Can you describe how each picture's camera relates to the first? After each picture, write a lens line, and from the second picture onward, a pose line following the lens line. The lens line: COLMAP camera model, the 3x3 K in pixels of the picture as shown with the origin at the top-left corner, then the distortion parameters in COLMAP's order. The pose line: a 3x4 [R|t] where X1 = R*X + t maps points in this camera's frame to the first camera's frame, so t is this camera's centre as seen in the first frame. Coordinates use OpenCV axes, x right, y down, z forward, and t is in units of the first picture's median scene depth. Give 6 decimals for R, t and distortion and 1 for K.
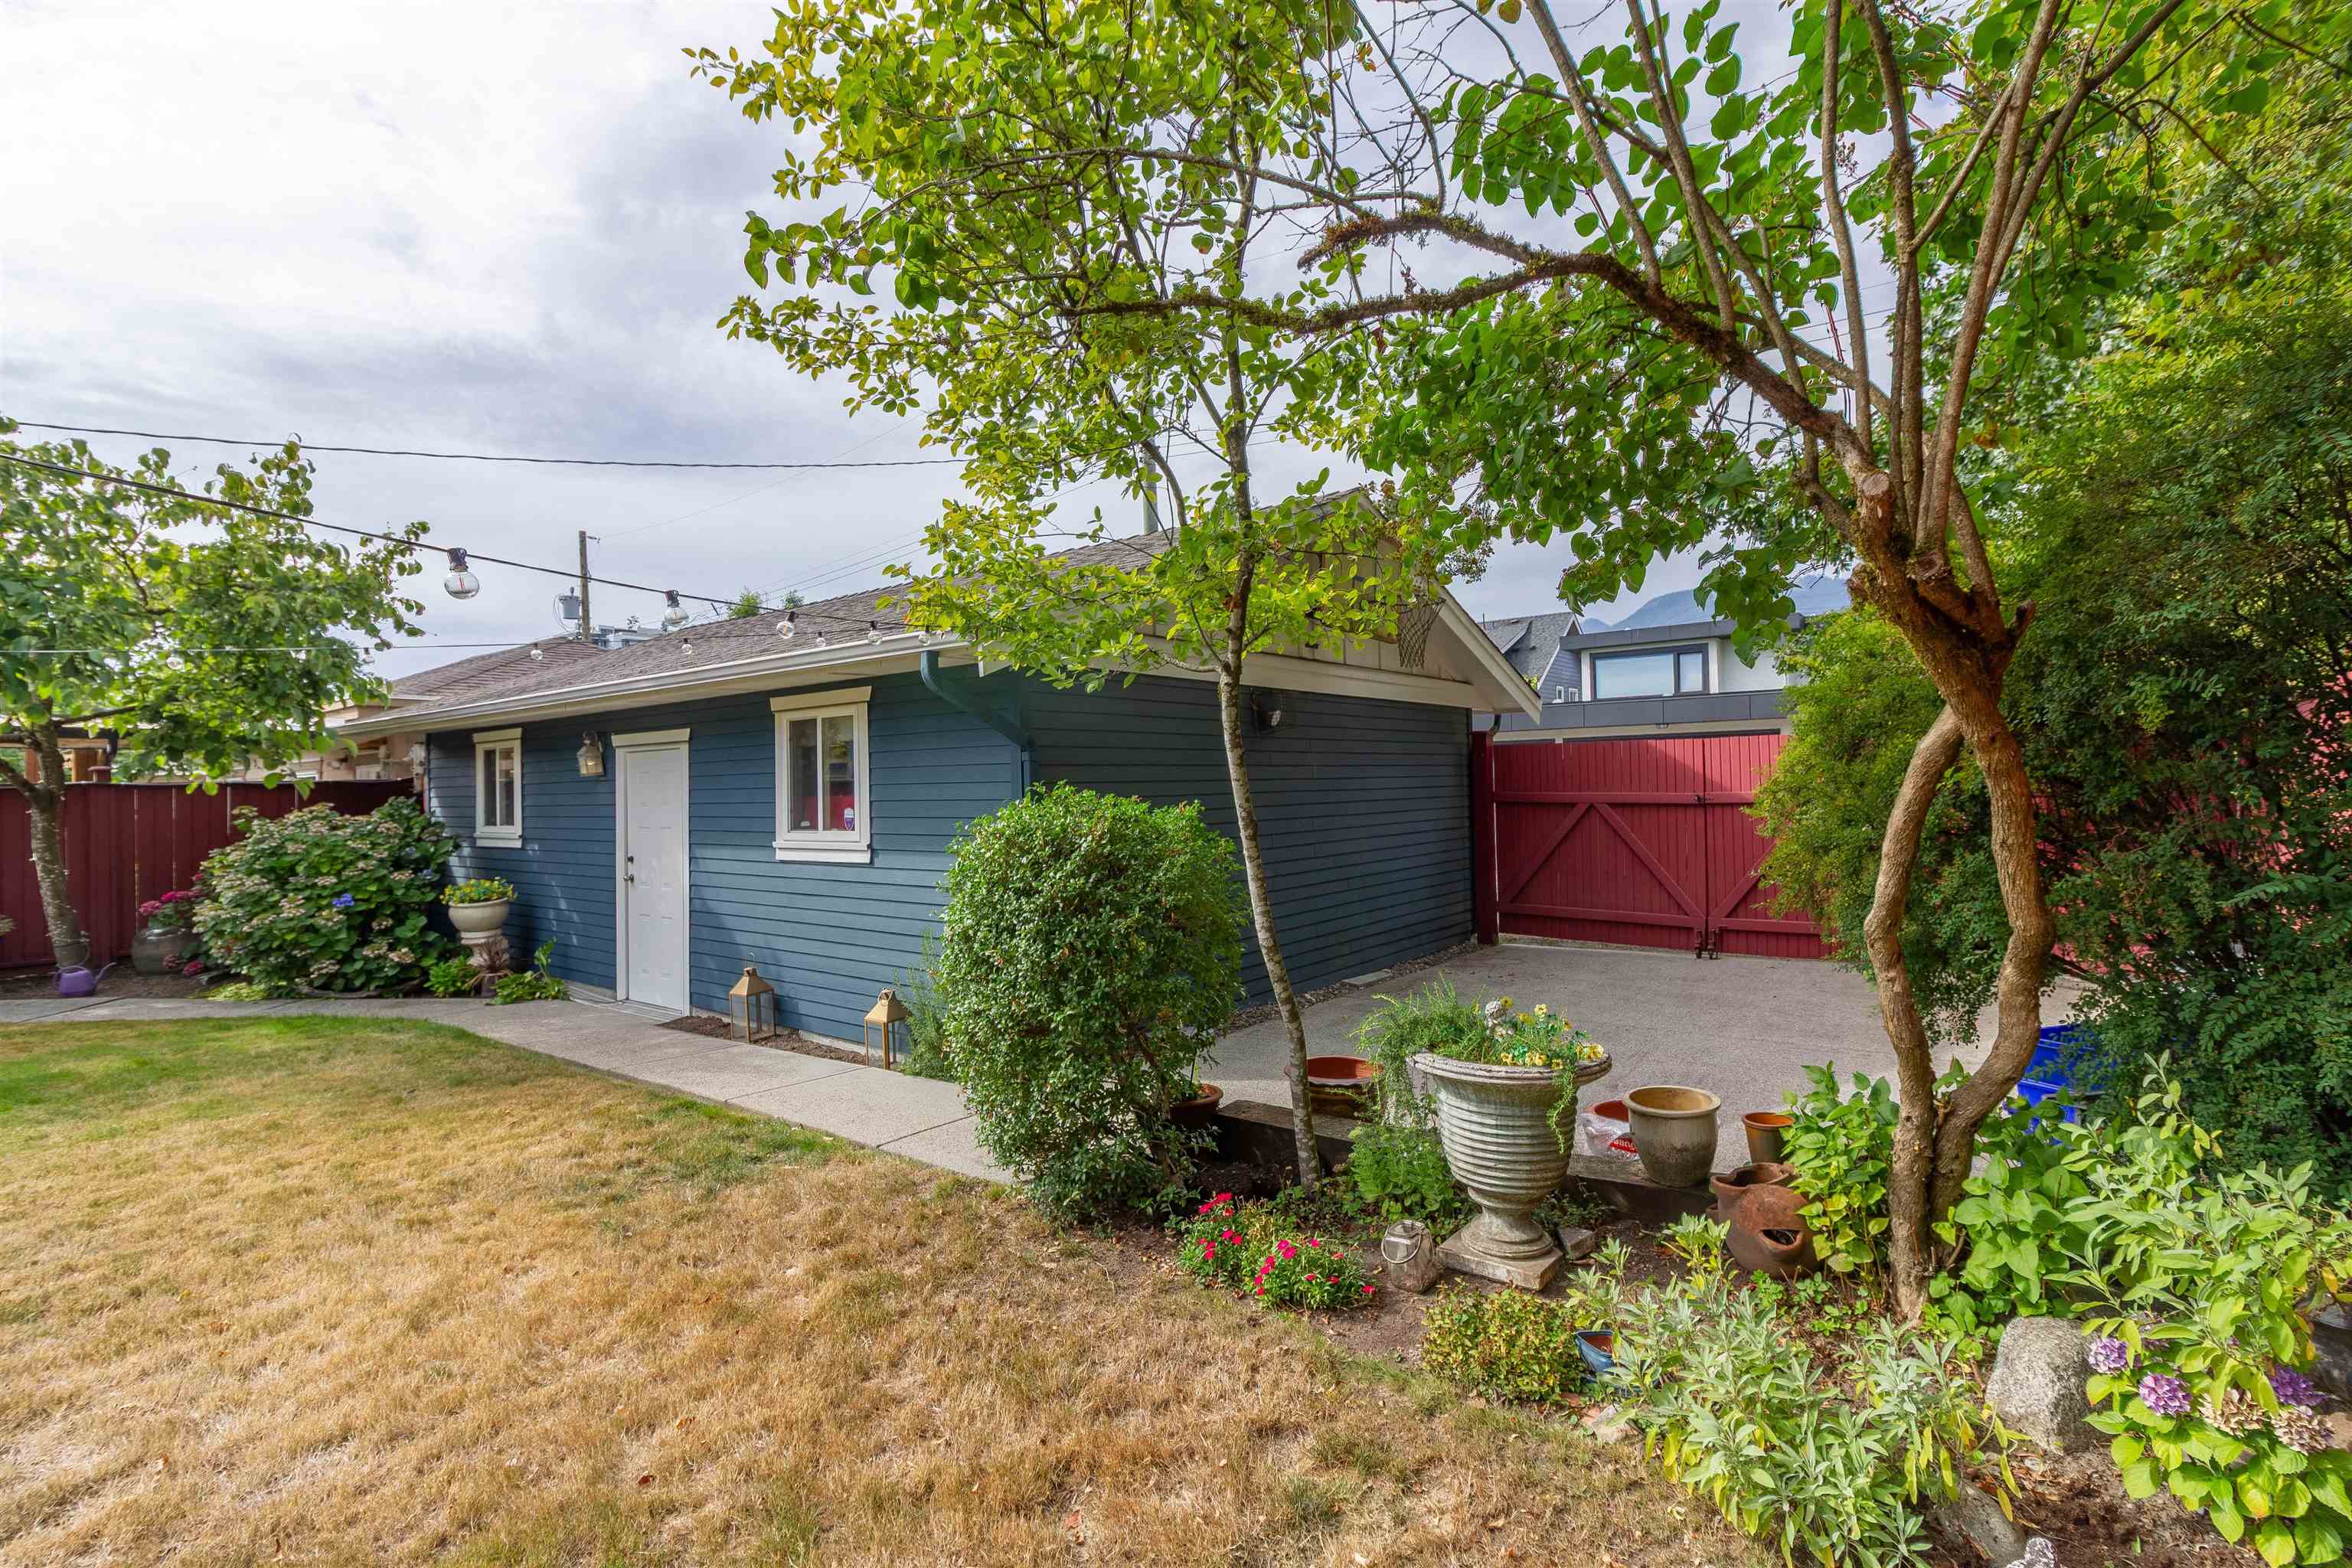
lens RADIAL K [[1079.3, 0, 1180.0], [0, 1079.3, 778.4], [0, 0, 1]] dist [0.002253, 0.000375]
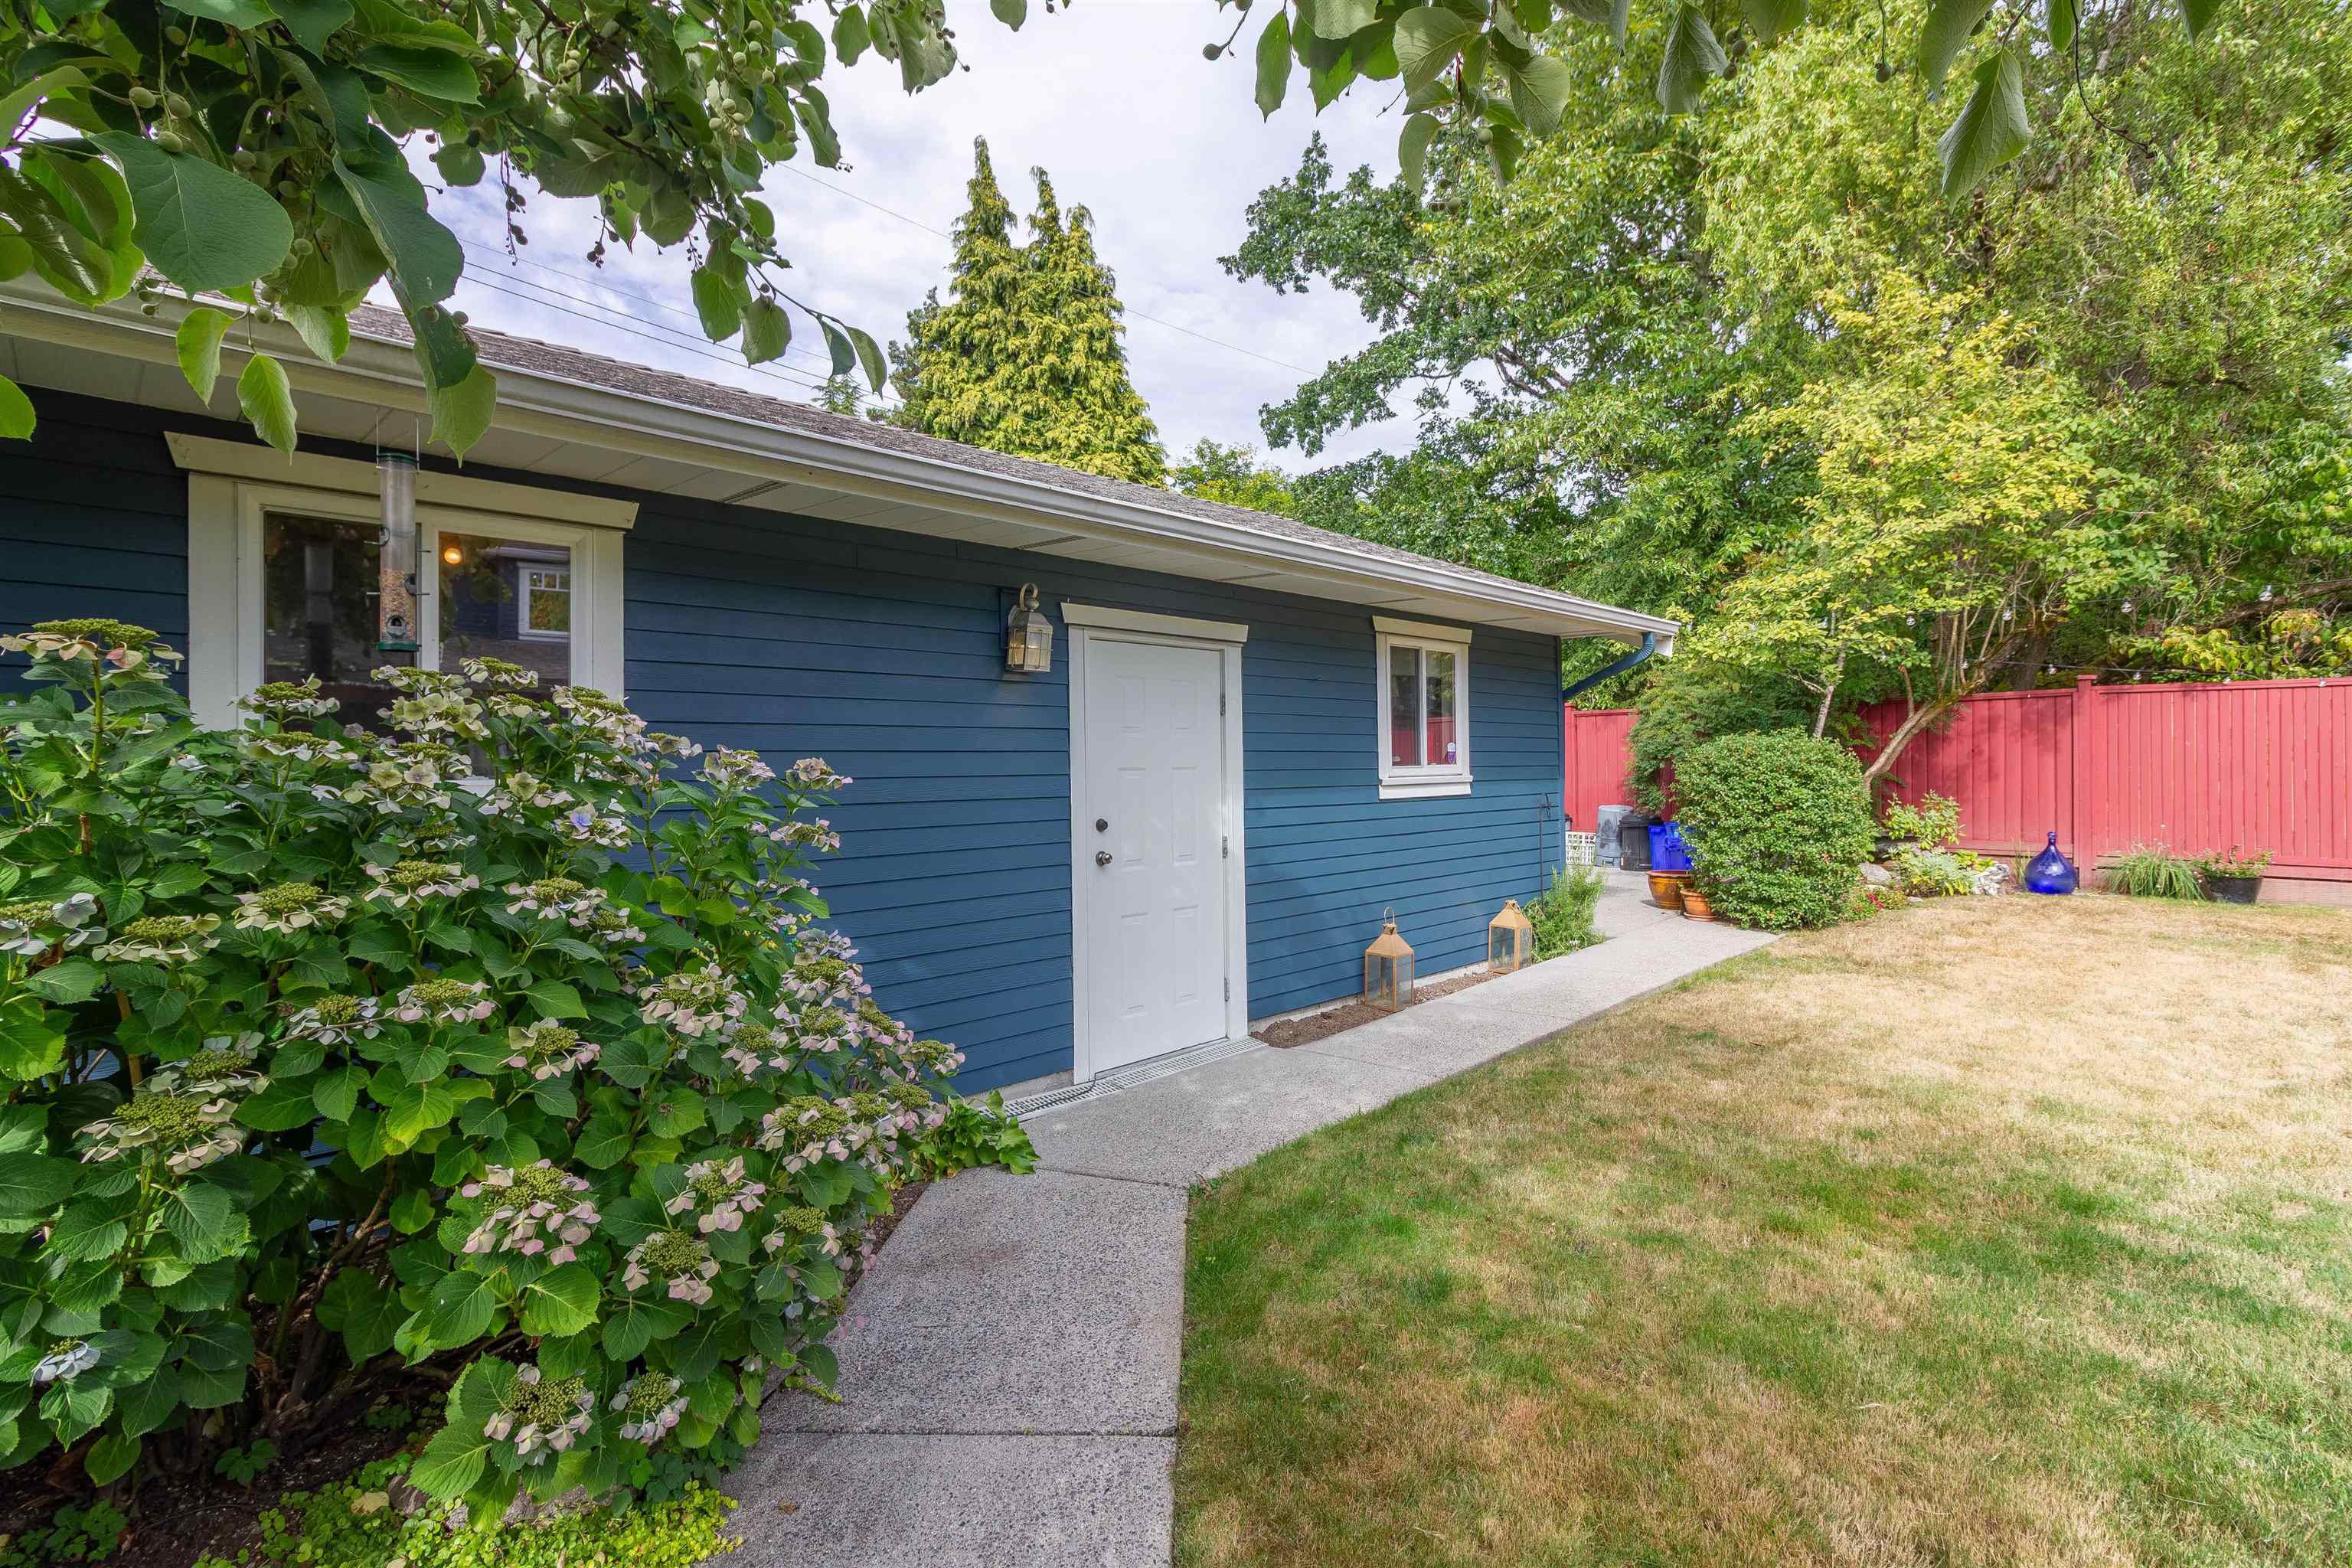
lens RADIAL K [[1079.3, 0, 1180.0], [0, 1079.3, 778.4], [0, 0, 1]] dist [0.002253, 0.000375]
pose [[0.093187, -0.025872, 0.995312, -1.303590], [-0.027037, 0.999228, 0.028505, 0.037898], [-0.995281, -0.029566, 0.092416, 1.102981]]
